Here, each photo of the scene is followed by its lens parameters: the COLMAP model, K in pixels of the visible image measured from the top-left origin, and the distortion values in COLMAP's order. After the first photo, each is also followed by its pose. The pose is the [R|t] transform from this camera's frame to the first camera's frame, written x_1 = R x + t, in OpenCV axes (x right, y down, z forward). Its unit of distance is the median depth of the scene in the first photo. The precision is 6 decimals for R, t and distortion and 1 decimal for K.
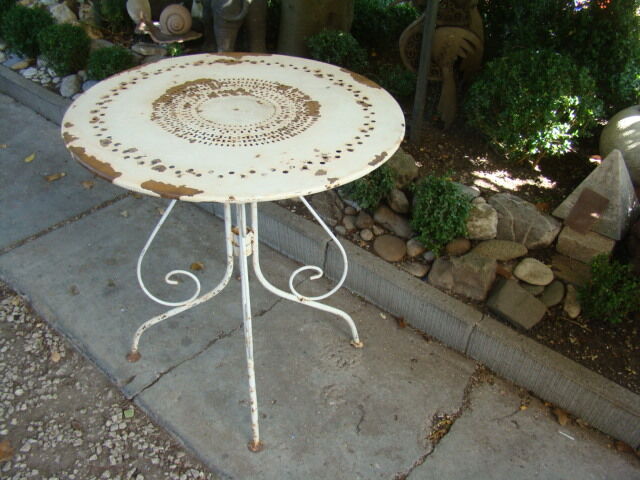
lens RADIAL K [[597.7, 0, 320.0], [0, 597.7, 240.0], [0, 0, 1]] dist [-0.187508, 0.144459]
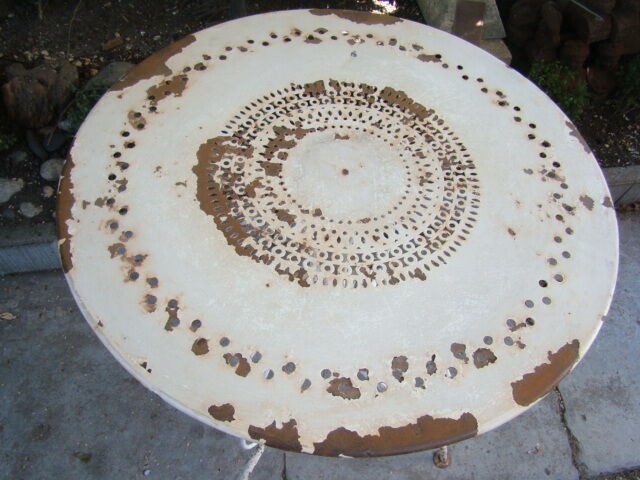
lens RADIAL K [[597.7, 0, 320.0], [0, 597.7, 240.0], [0, 0, 1]] dist [-0.187508, 0.144459]
pose [[0.651474, -0.624012, 0.431499, -0.504899], [0.423172, 0.770943, 0.475996, -0.508907], [-0.629688, -0.127500, 0.766313, 0.592722]]
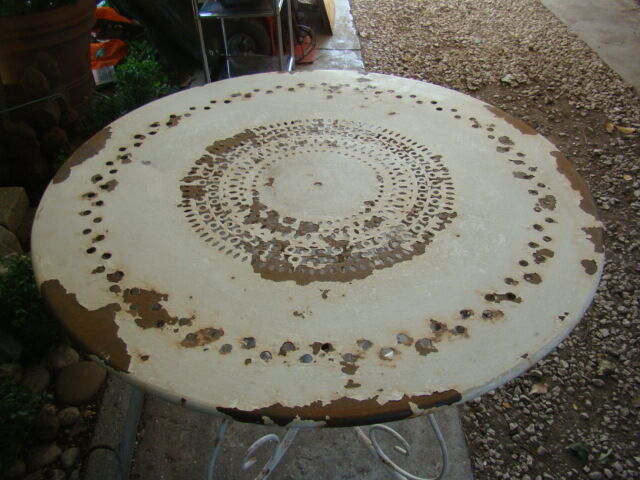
lens RADIAL K [[597.7, 0, 320.0], [0, 597.7, 240.0], [0, 0, 1]] dist [-0.187508, 0.144459]
pose [[-0.665574, -0.512221, 0.542809, -0.551582], [0.415421, 0.349960, 0.839615, -0.779925], [-0.620030, 0.784320, -0.020136, 1.152045]]
